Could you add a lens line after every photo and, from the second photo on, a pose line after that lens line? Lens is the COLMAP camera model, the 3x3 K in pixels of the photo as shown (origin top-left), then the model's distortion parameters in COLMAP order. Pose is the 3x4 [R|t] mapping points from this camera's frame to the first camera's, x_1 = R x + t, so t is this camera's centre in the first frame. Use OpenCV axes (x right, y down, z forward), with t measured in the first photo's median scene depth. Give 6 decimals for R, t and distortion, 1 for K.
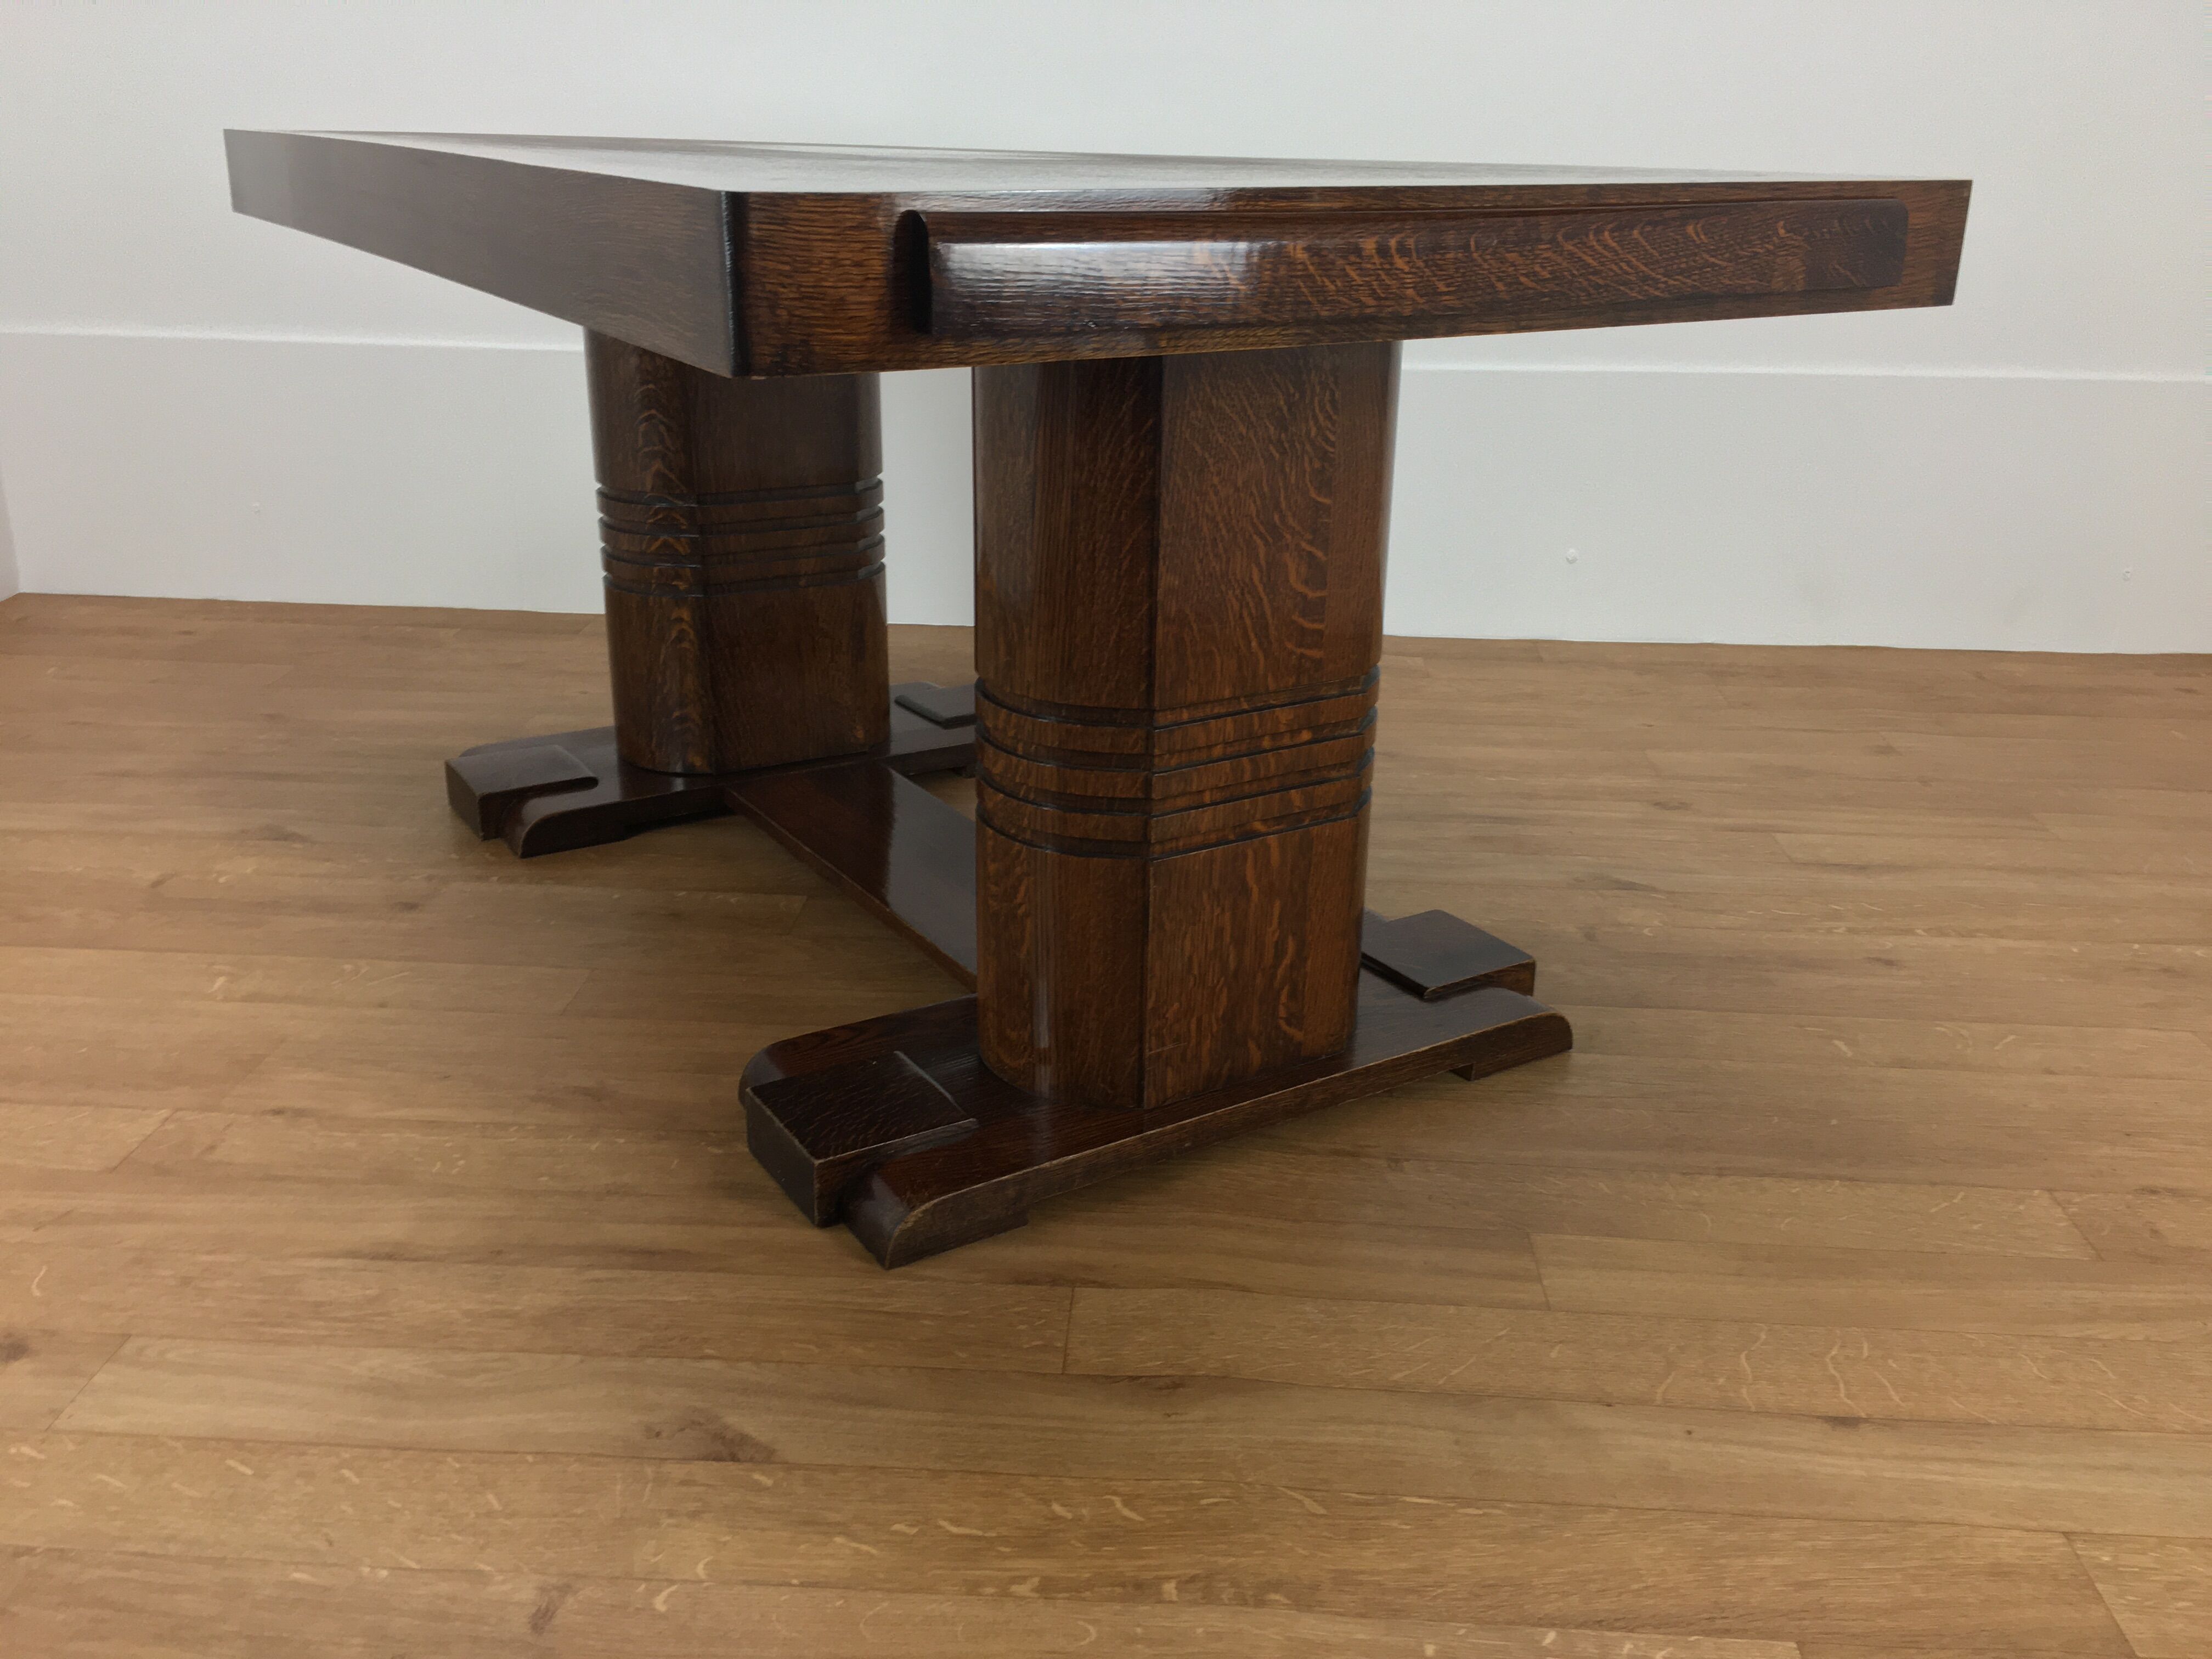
lens RADIAL K [[1891.5, 0, 1104.5], [0, 1891.5, 834.3], [0, 0, 1]] dist [0.079742, -0.128662]
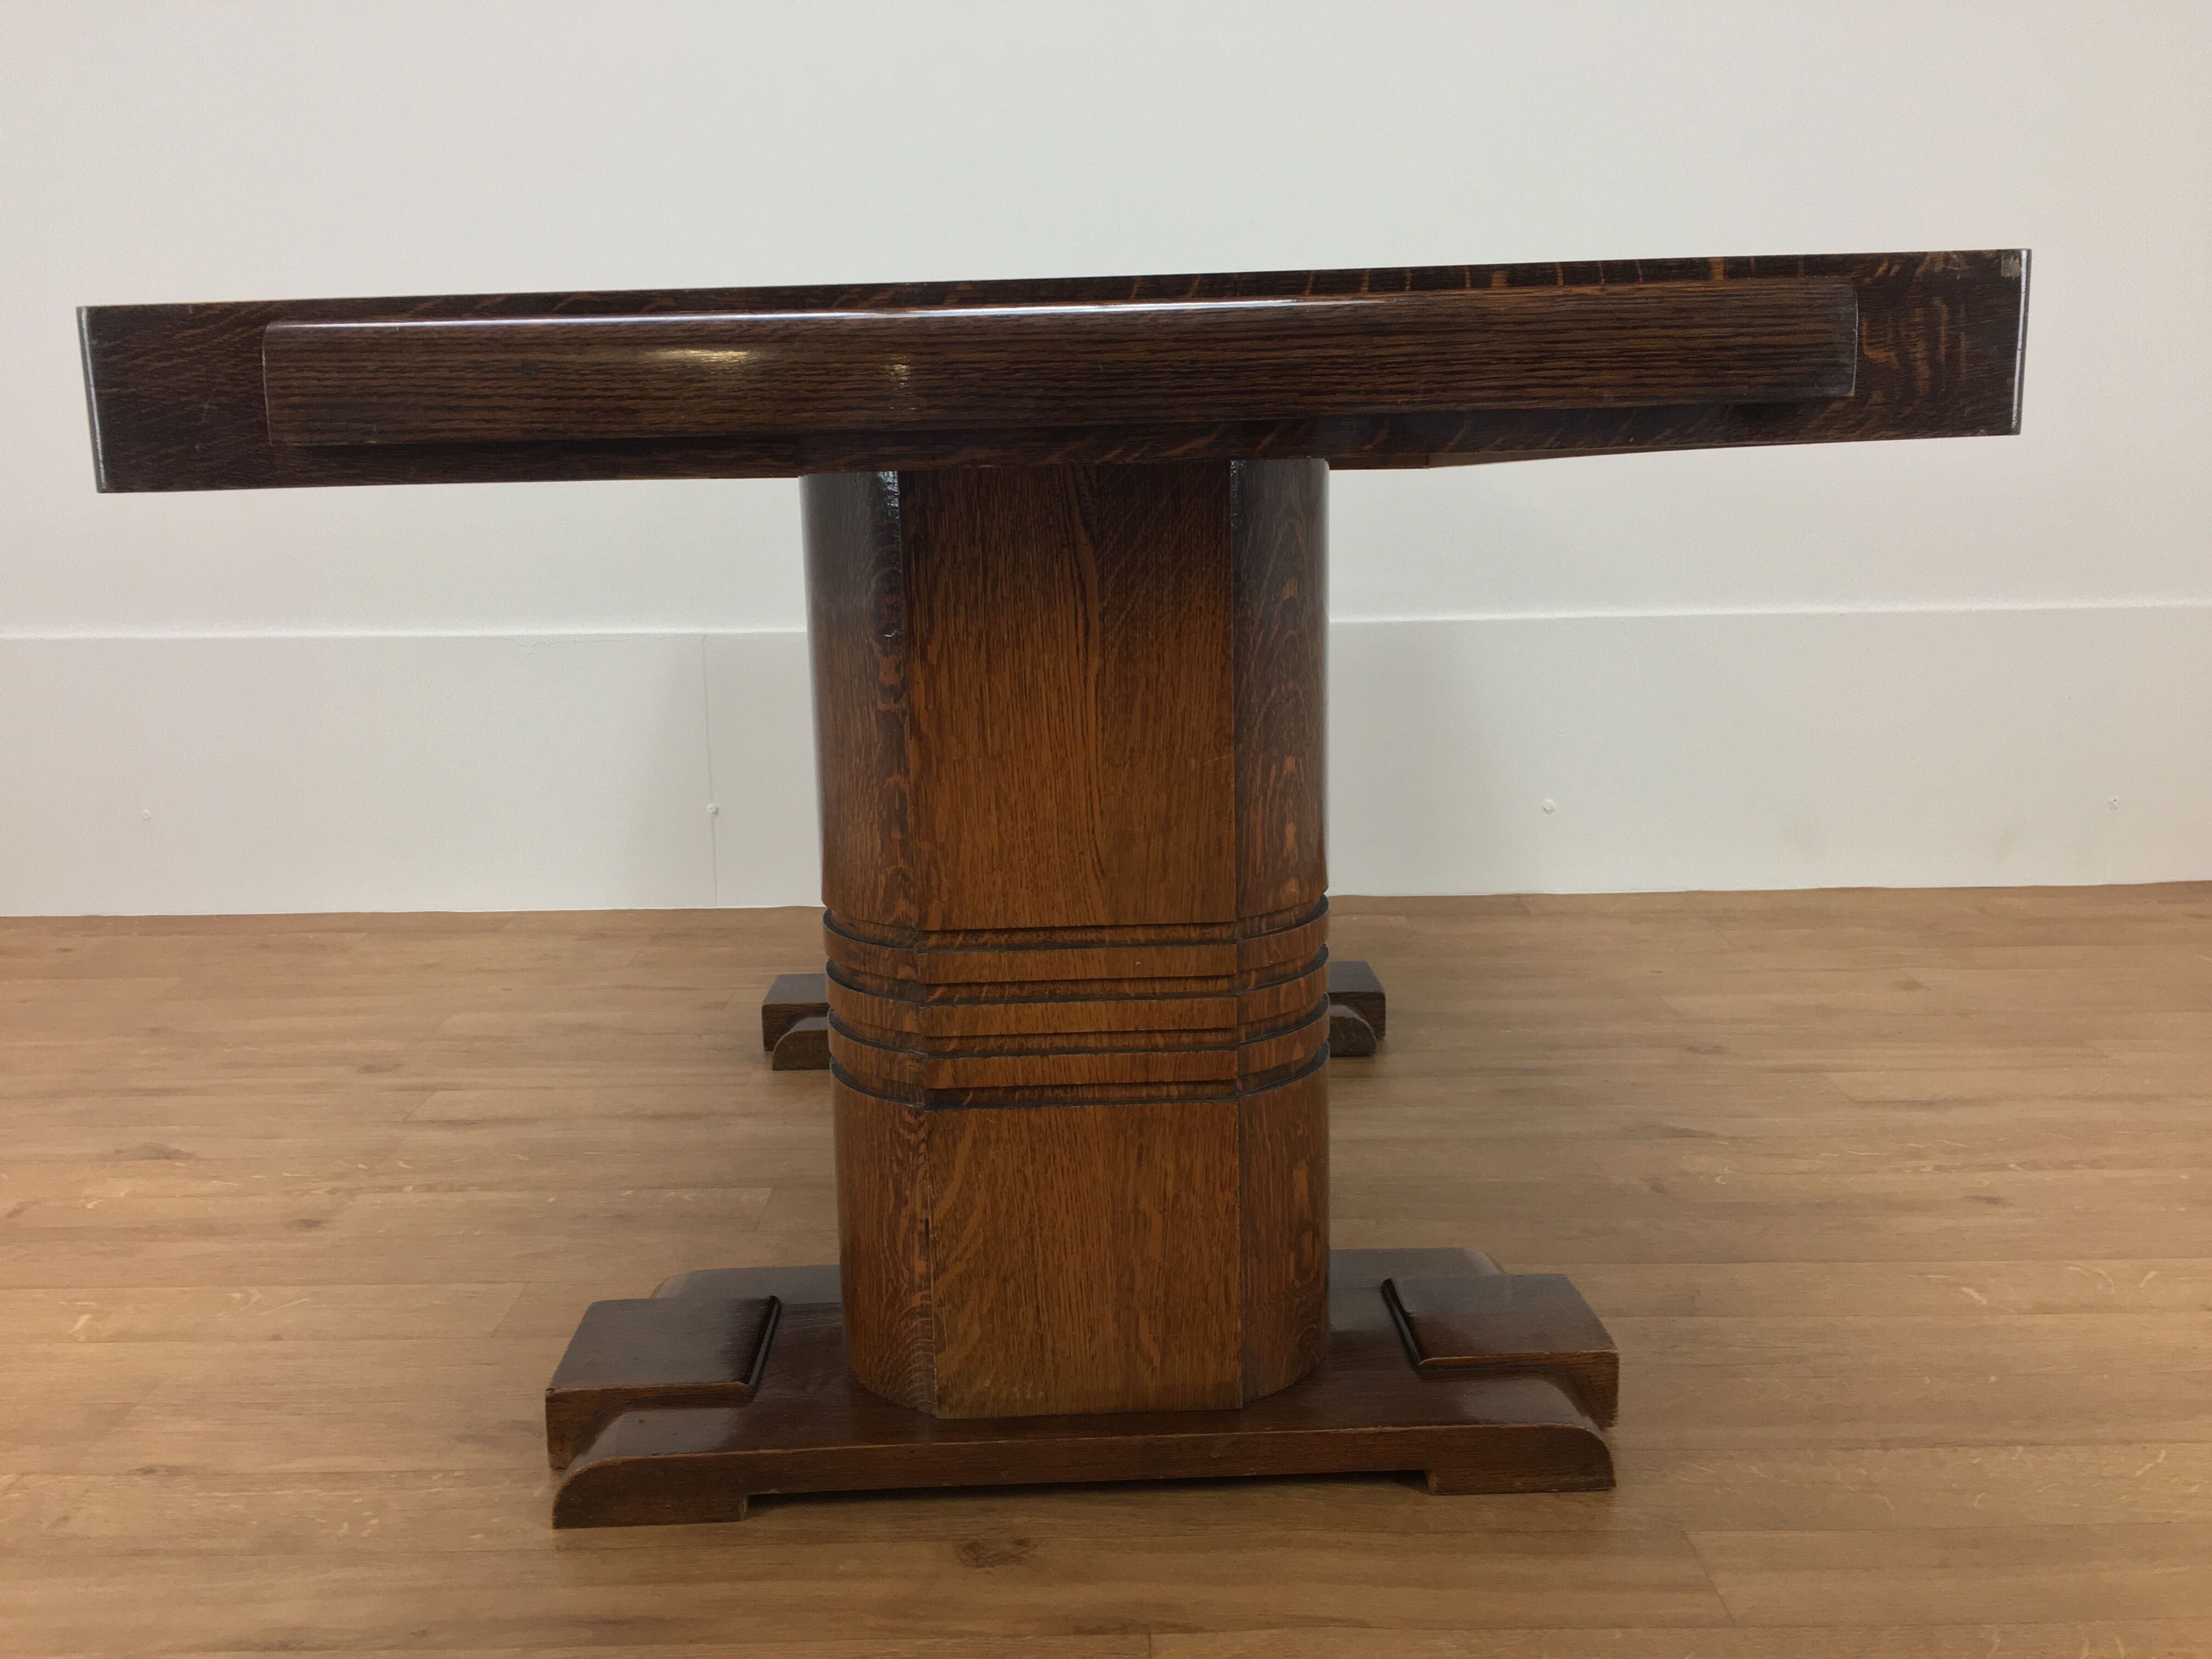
lens RADIAL K [[1891.5, 0, 1108.1], [0, 1891.5, 838.1], [0, 0, 1]] dist [0.079742, -0.128662]
pose [[0.997727, -0.040725, 0.053695, -0.054269], [0.049141, 0.984880, -0.166121, 0.034381], [-0.046118, 0.168382, 0.984642, 0.126986]]
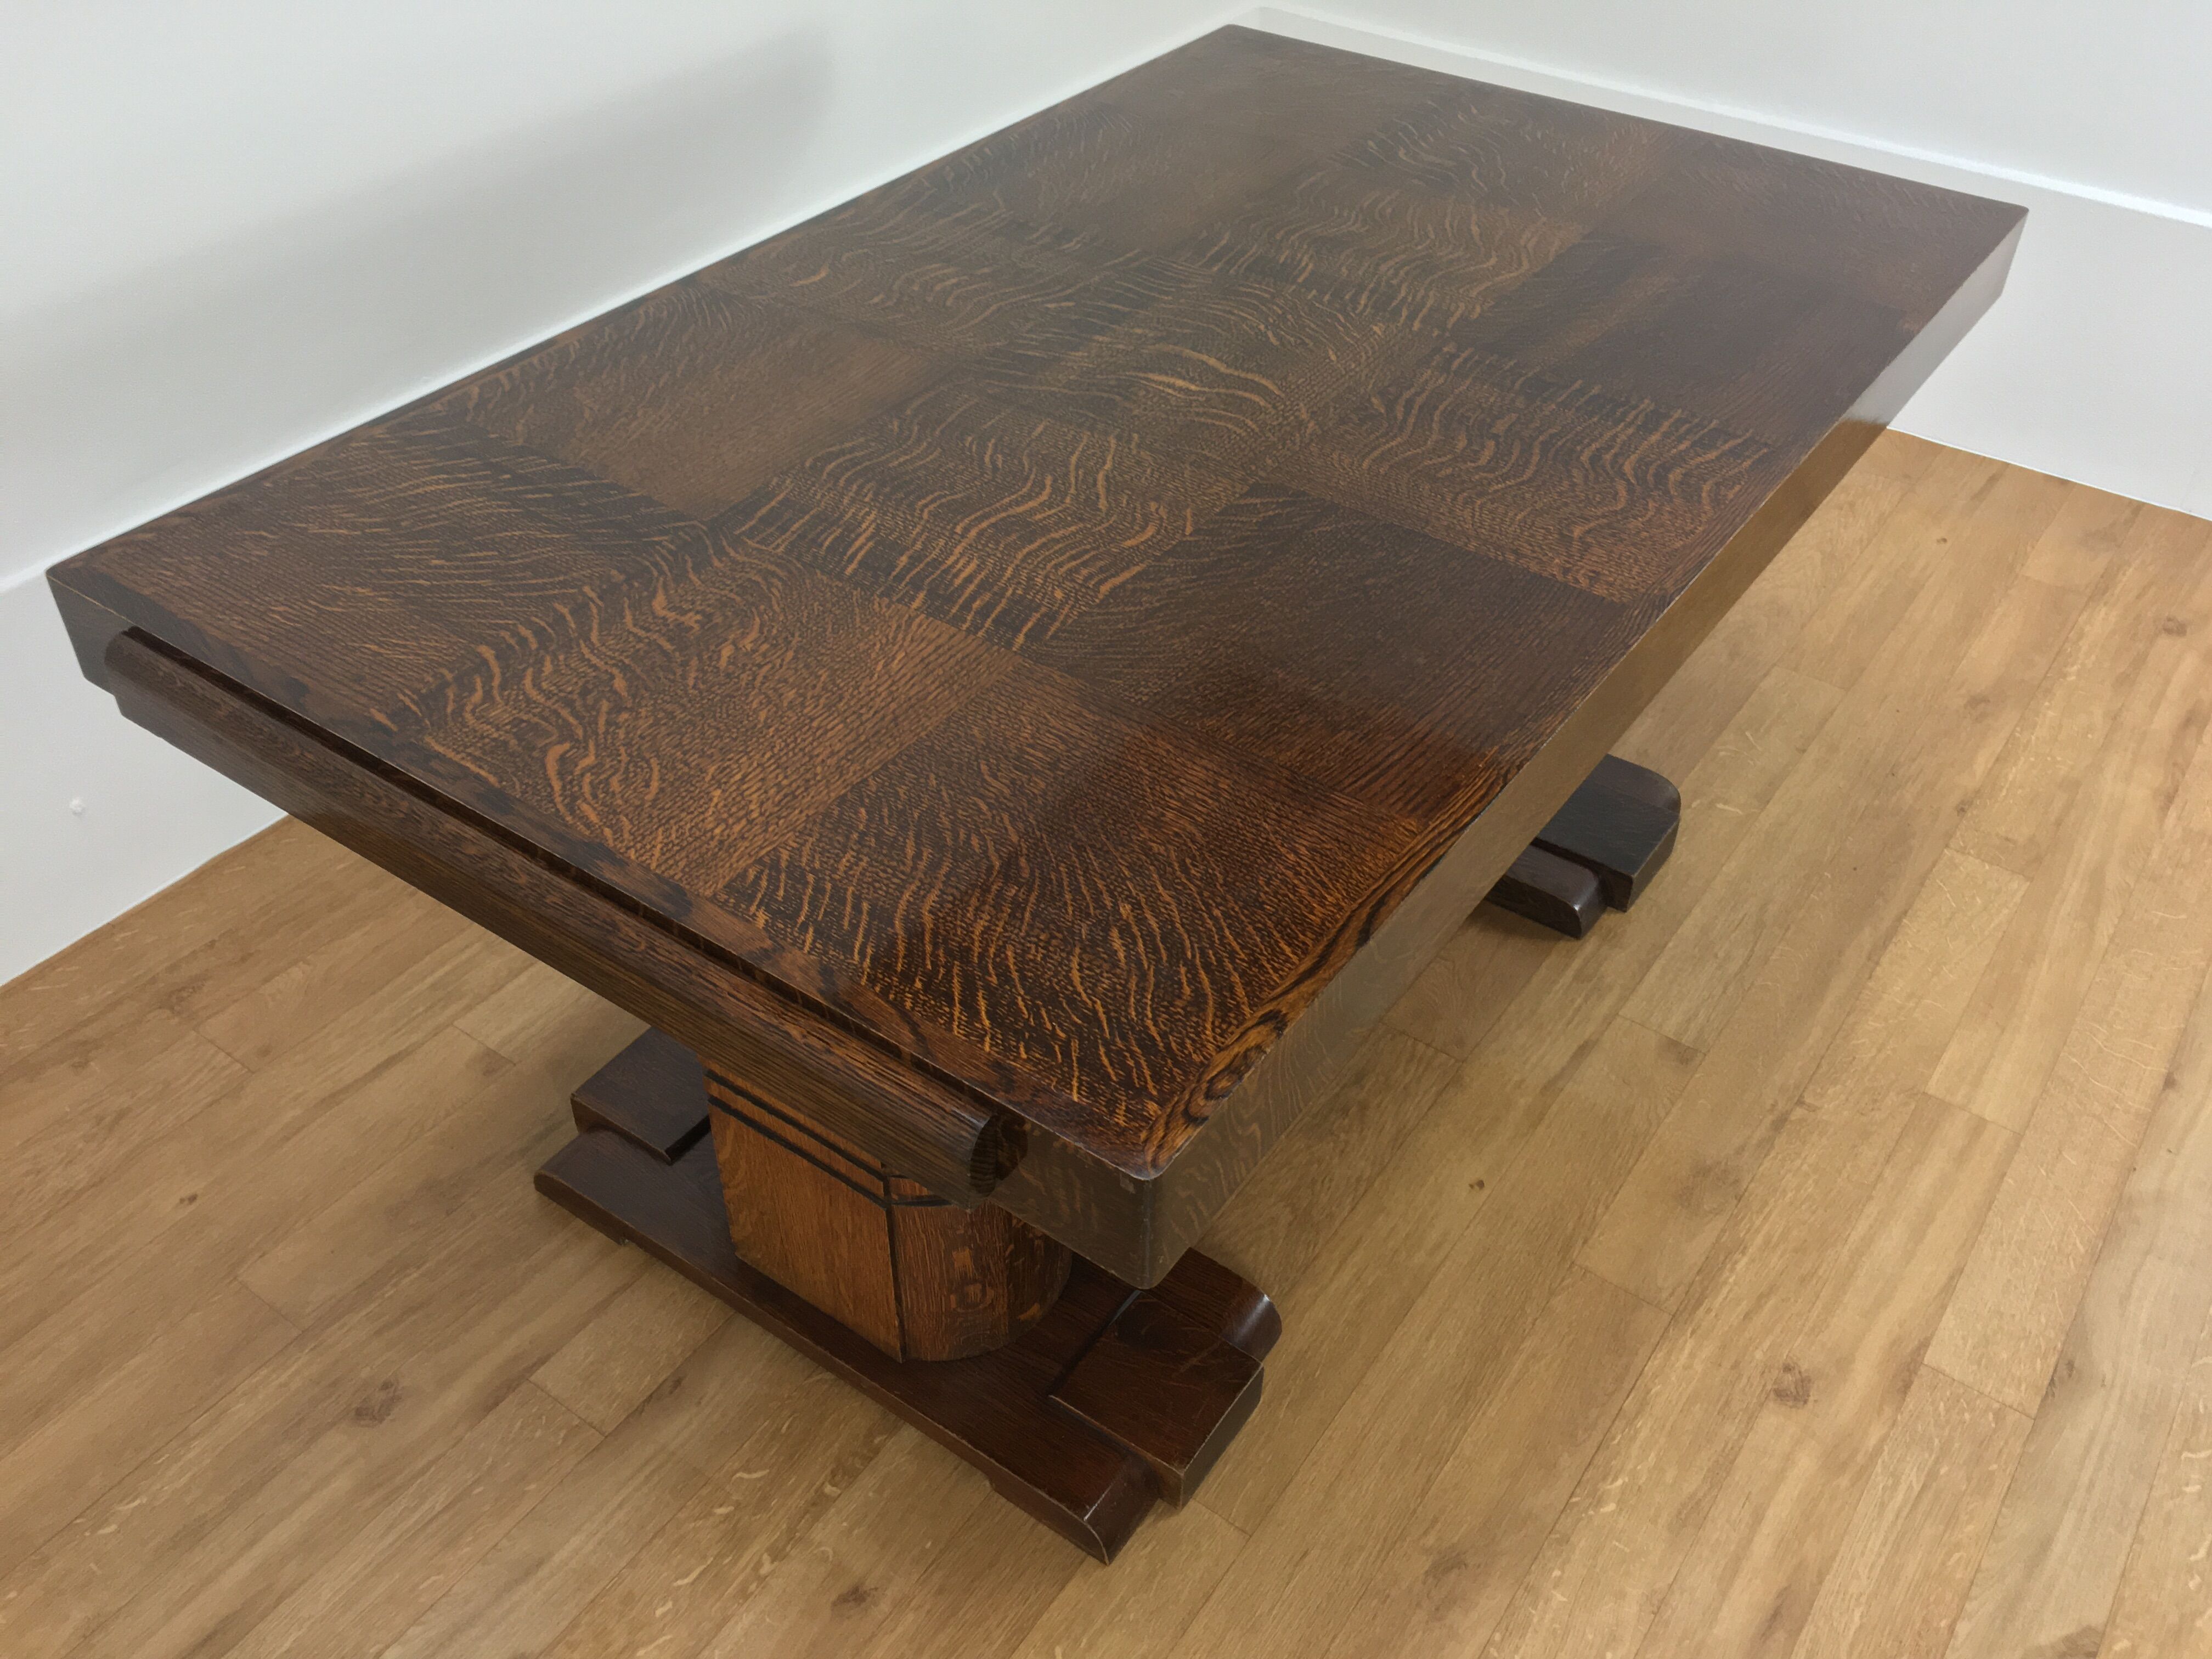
lens RADIAL K [[1891.5, 0, 1104.8], [0, 1891.5, 827.3], [0, 0, 1]] dist [0.079742, -0.128662]
pose [[0.531177, -0.548076, 0.646114, -0.805469], [0.289565, 0.834106, 0.469488, -0.705467], [-0.796243, -0.062289, 0.601761, 0.586159]]
